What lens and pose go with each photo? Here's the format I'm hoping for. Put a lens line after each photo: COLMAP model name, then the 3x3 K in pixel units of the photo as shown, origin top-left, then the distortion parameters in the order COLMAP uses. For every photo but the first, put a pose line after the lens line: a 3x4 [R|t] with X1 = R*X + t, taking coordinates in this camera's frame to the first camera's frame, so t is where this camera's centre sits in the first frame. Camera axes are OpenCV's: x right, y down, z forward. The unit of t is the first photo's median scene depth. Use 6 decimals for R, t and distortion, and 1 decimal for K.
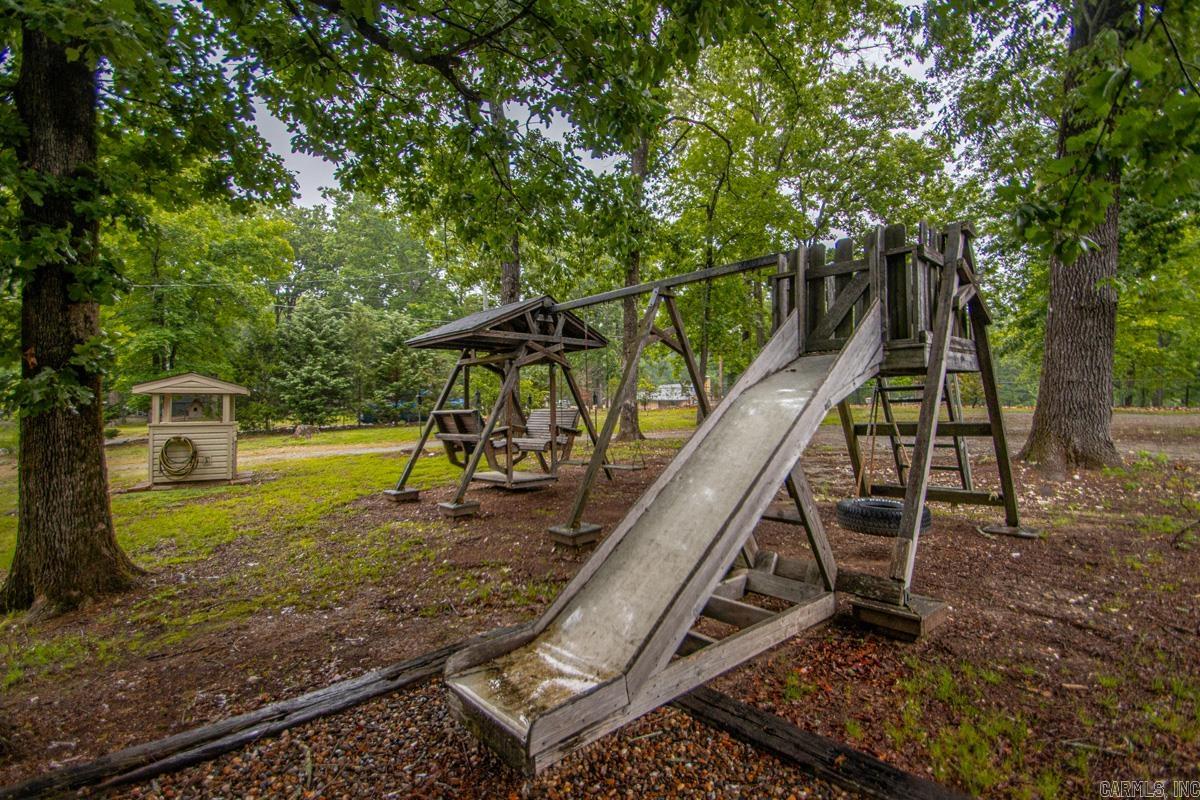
lens RADIAL K [[559.9, 0, 589.4], [0, 559.9, 400.8], [0, 0, 1]] dist [0.019889, -0.019788]
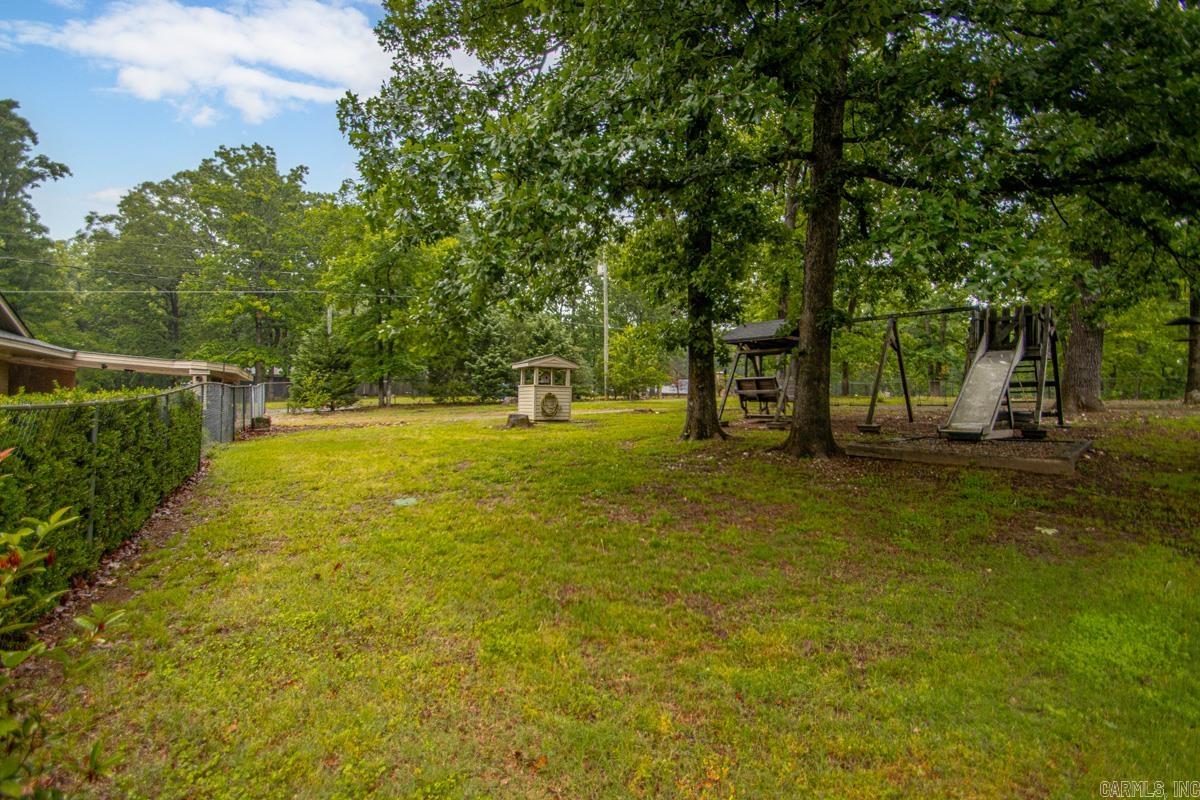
lens RADIAL K [[559.9, 0, 589.4], [0, 559.9, 400.8], [0, 0, 1]] dist [0.019889, -0.019788]
pose [[0.999613, 0.020987, 0.018284, -0.710461], [-0.021158, 0.999734, 0.009207, 0.076846], [-0.018086, -0.009590, 0.999790, -0.741849]]
